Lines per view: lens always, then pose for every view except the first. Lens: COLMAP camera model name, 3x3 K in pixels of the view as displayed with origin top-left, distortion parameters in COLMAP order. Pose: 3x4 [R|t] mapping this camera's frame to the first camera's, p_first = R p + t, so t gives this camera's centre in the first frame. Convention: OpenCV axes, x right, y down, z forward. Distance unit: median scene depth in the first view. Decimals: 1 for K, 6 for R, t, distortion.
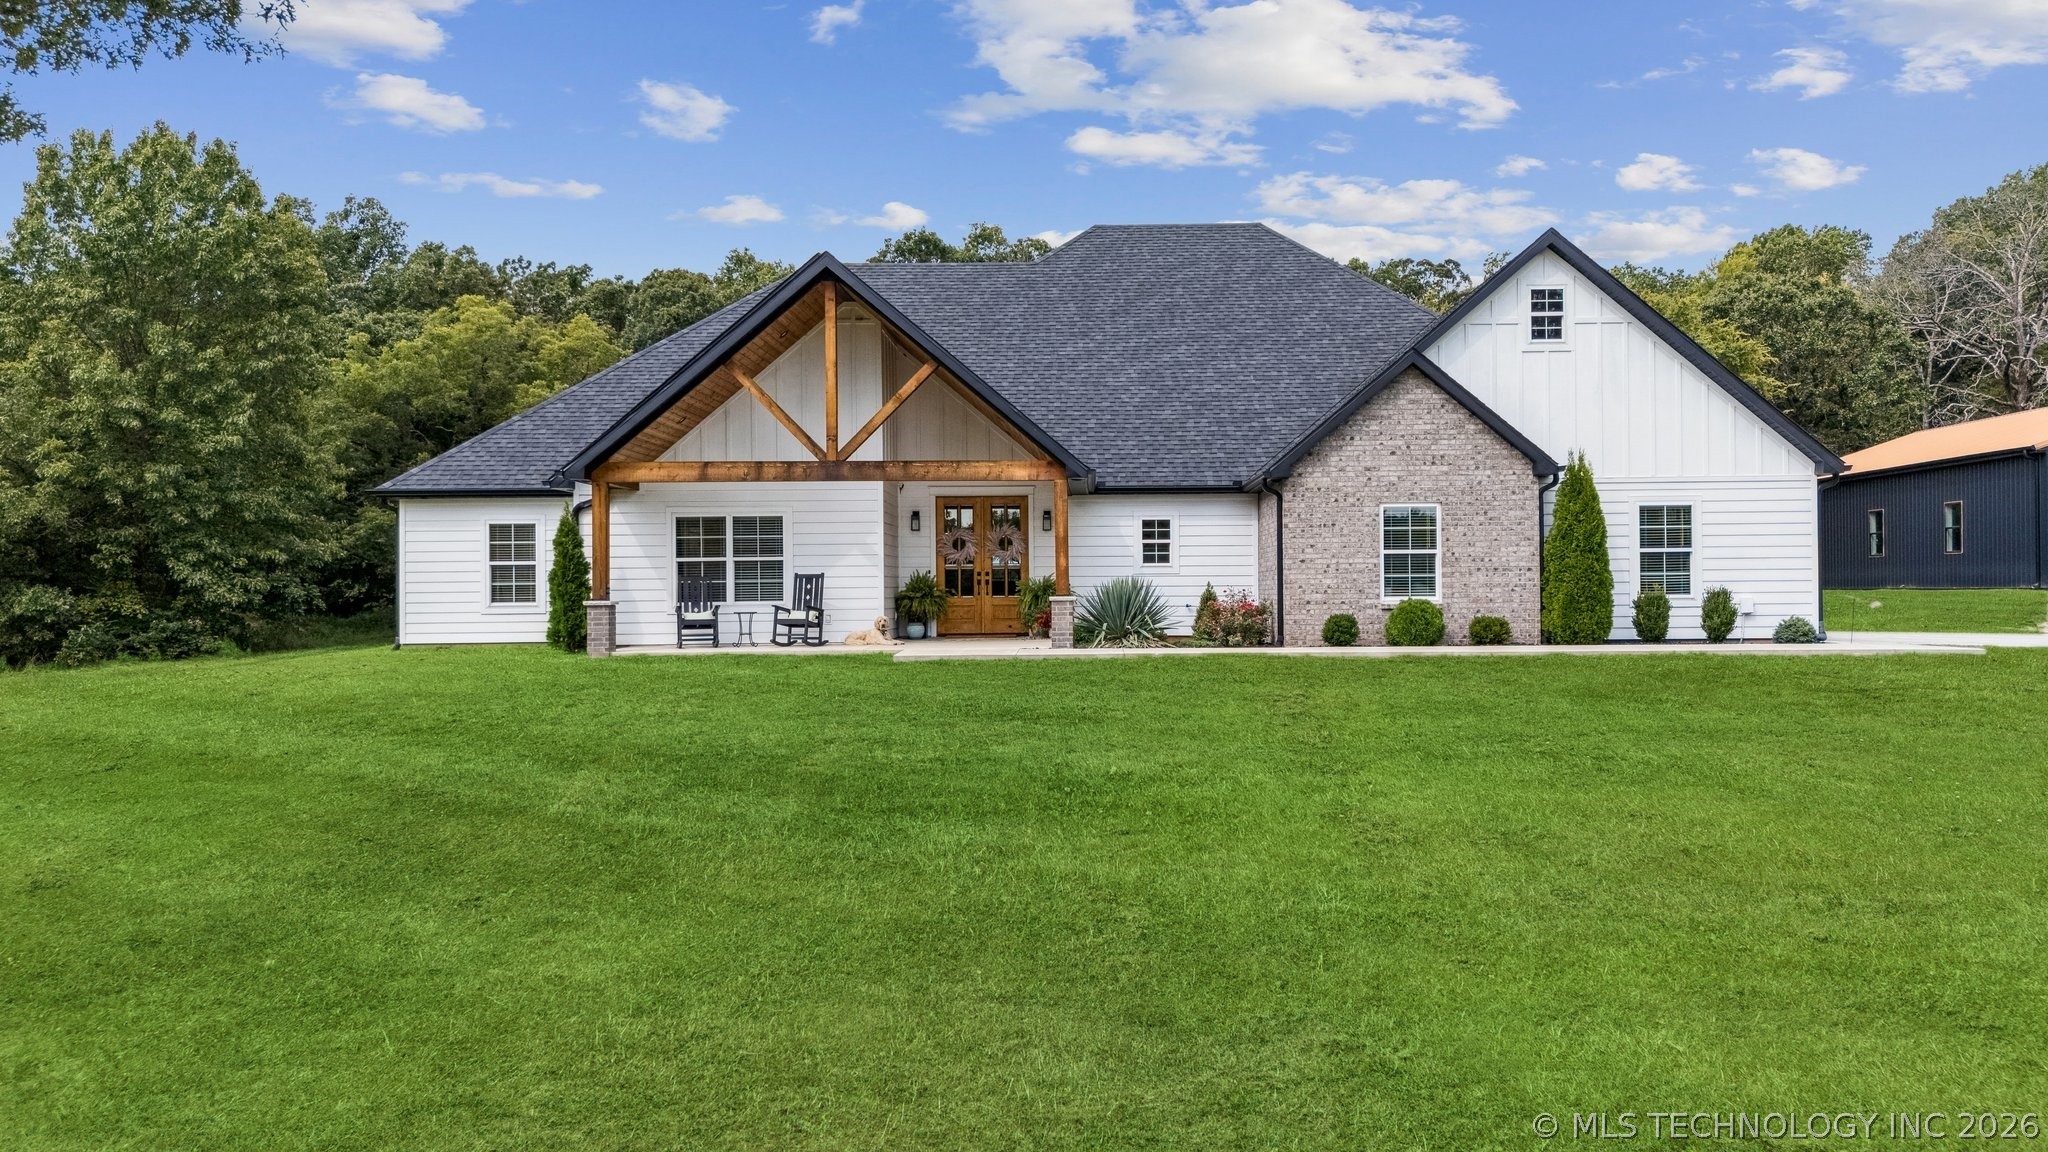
lens RADIAL K [[1459.3, 0, 1072.1], [0, 1459.3, 578.7], [0, 0, 1]] dist [0.081984, -0.109498]
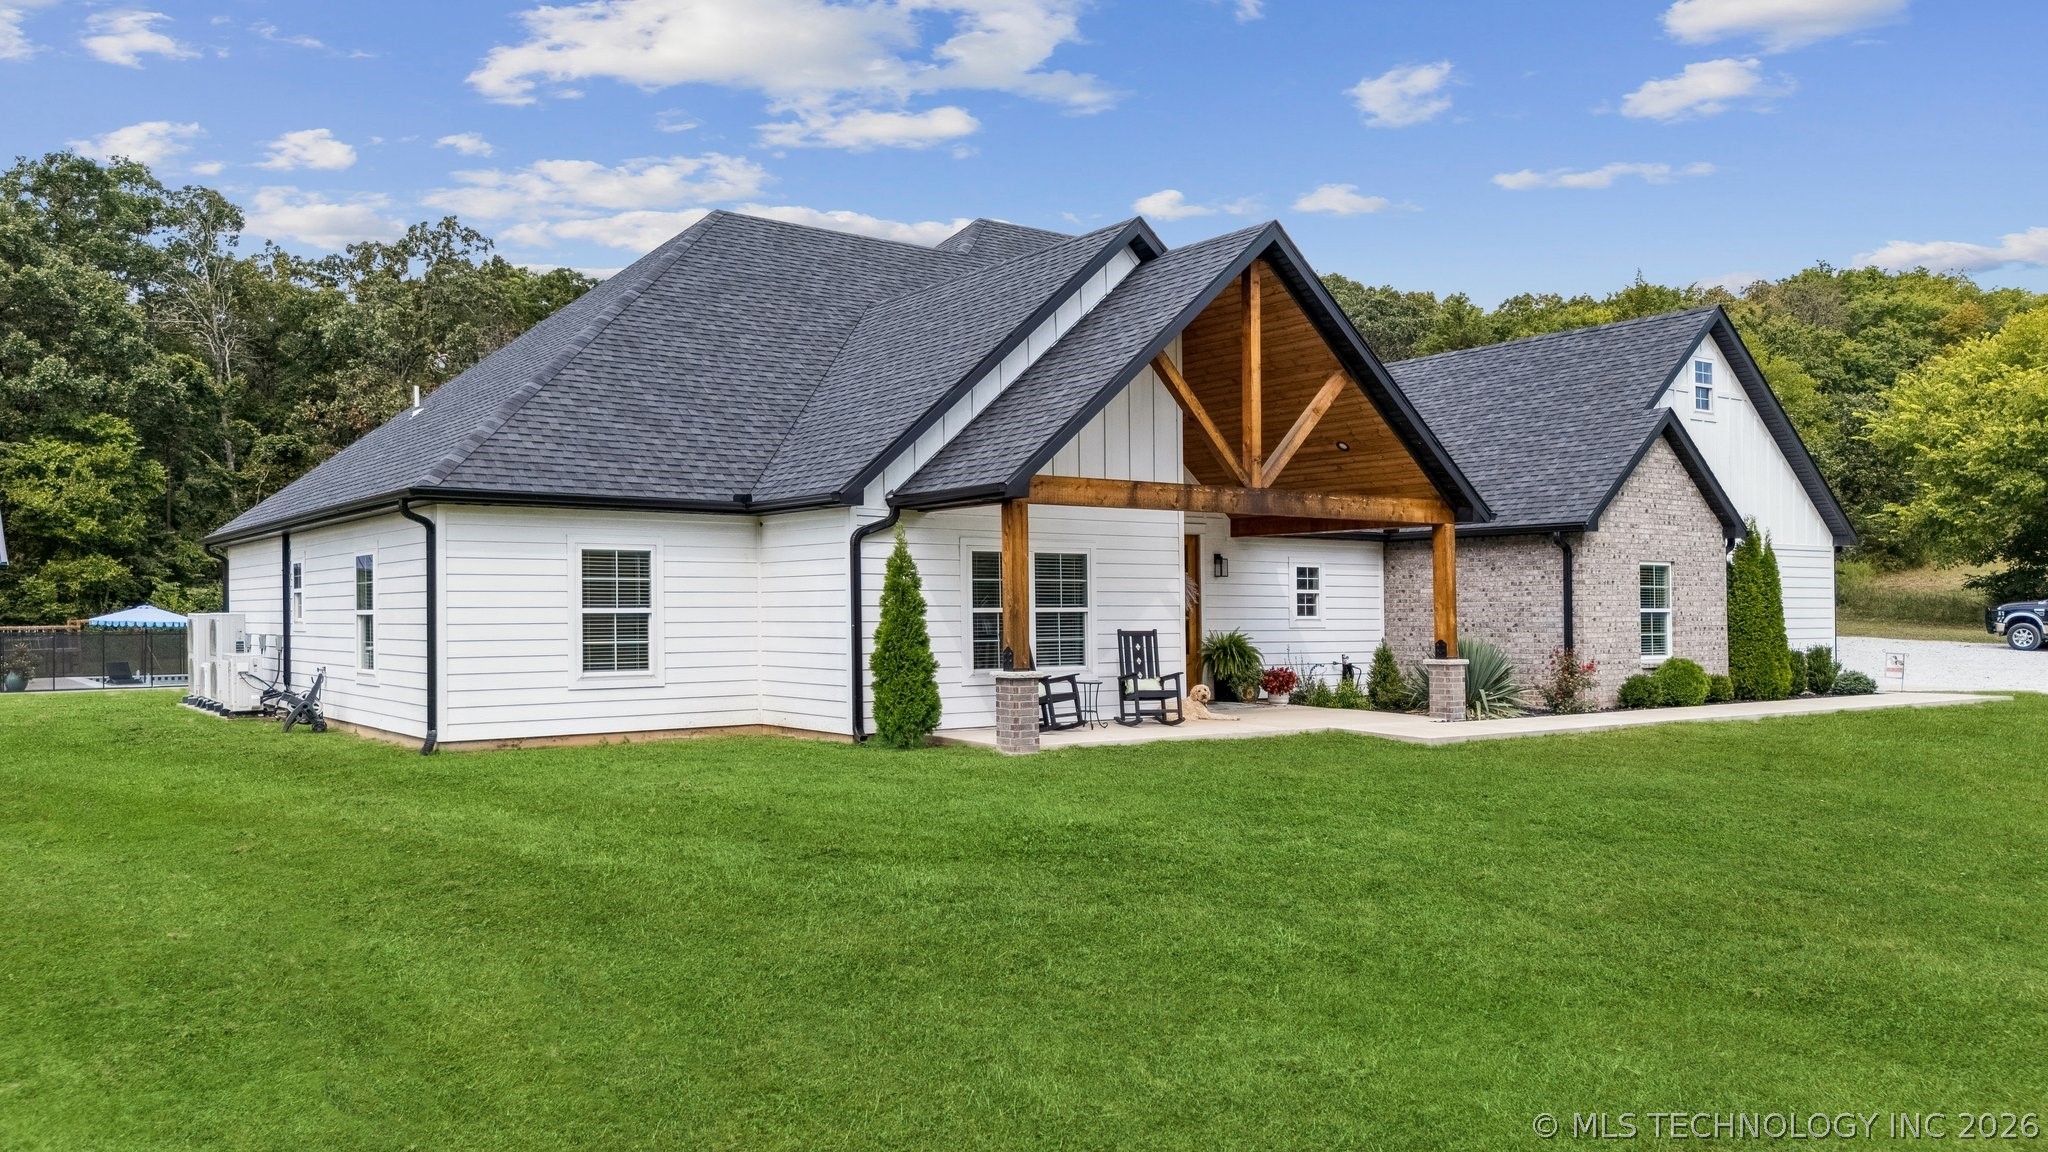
lens RADIAL K [[1489.3, 0, 1024.0], [0, 1489.3, 576.0], [0, 0, 1]] dist [0.074761, -0.076023]
pose [[0.816910, 0.021523, 0.576364, -0.669730], [-0.008327, 0.999639, -0.025527, -0.011301], [-0.576706, 0.016054, 0.816794, 0.385925]]
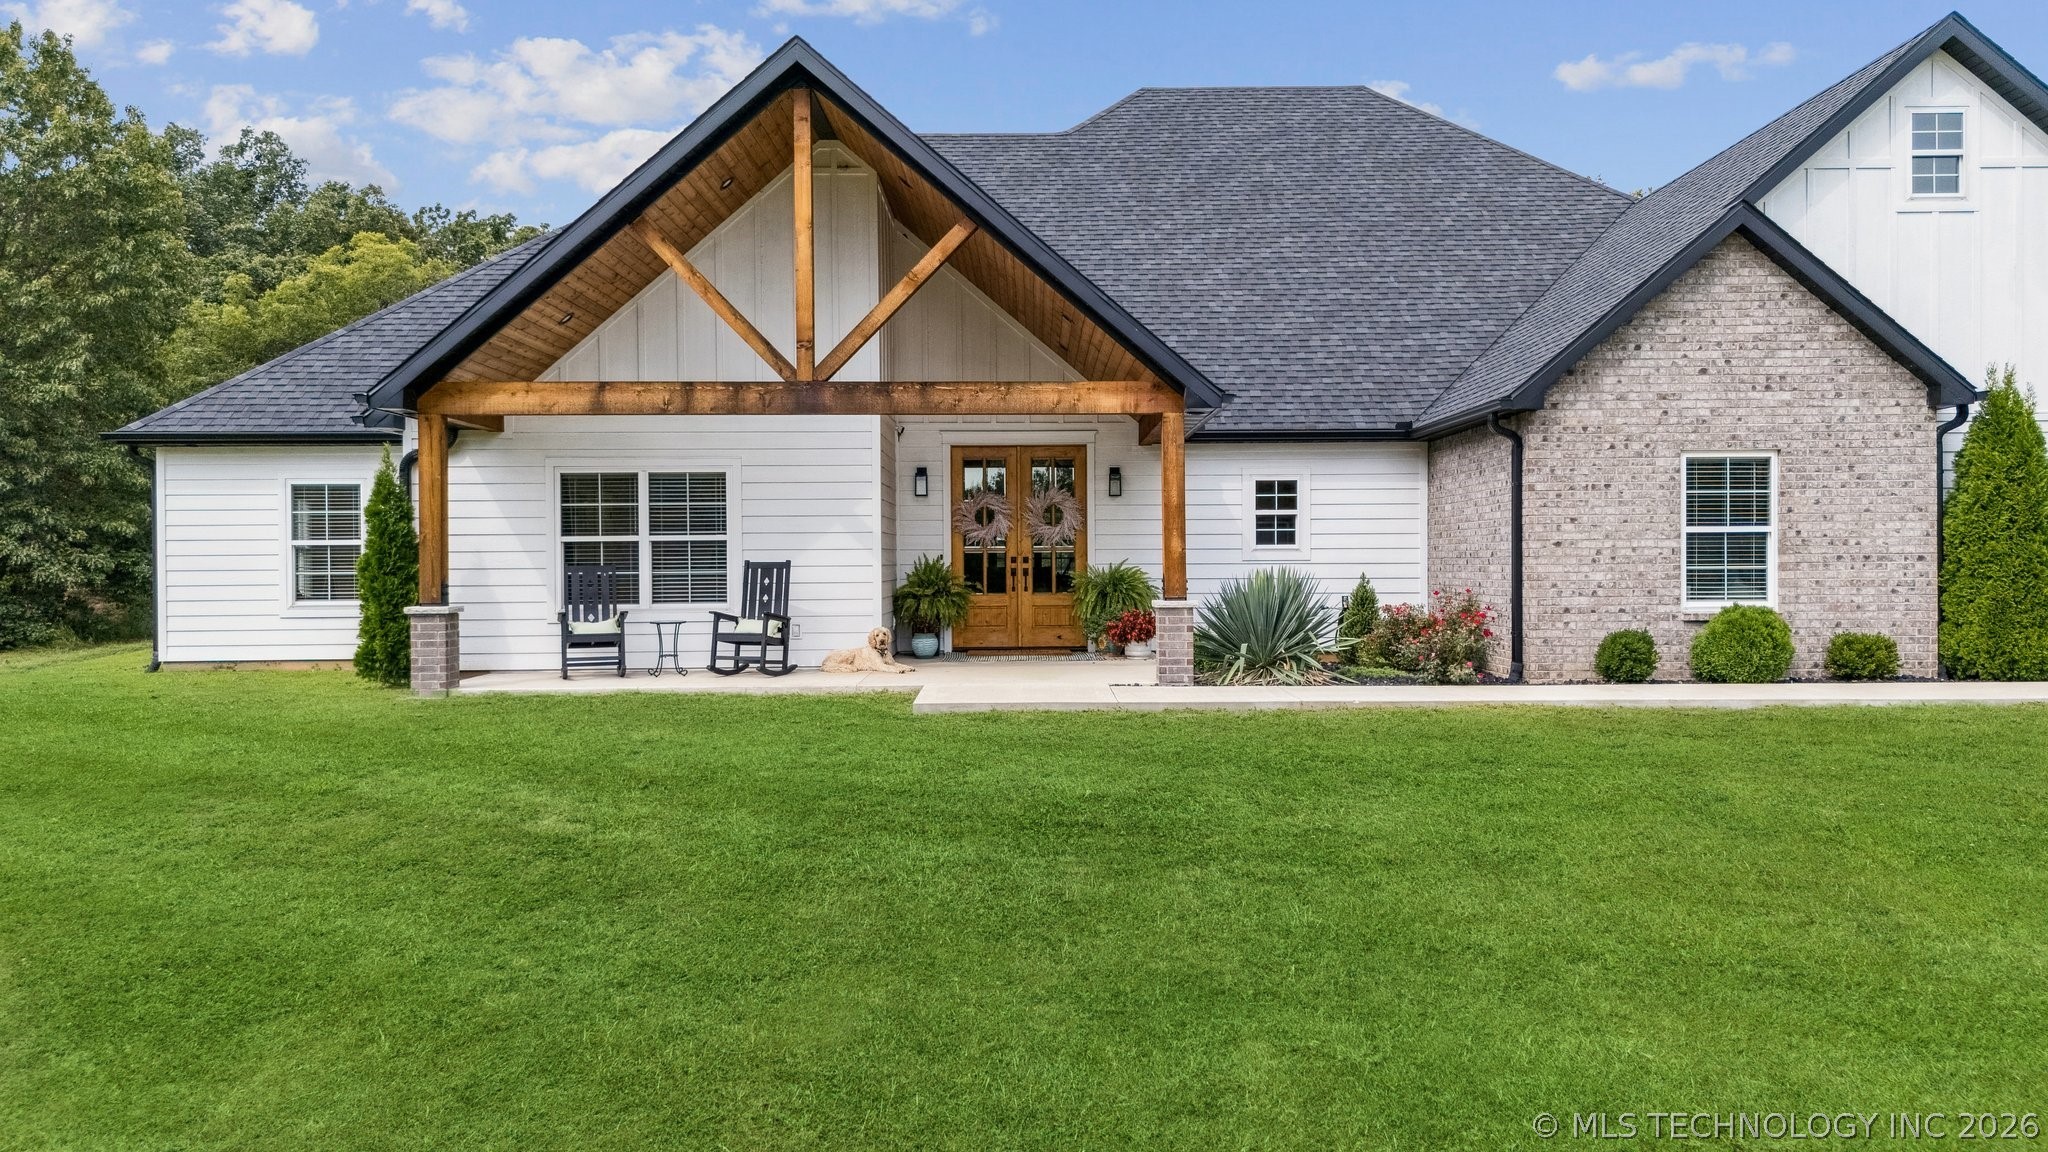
lens RADIAL K [[1489.3, 0, 1024.0], [0, 1489.3, 576.0], [0, 0, 1]] dist [0.074761, -0.076023]
pose [[0.999988, 0.001906, 0.004526, -0.068432], [-0.001980, 0.999863, 0.016460, -0.007974], [-0.004494, -0.016468, 0.999854, 0.336538]]
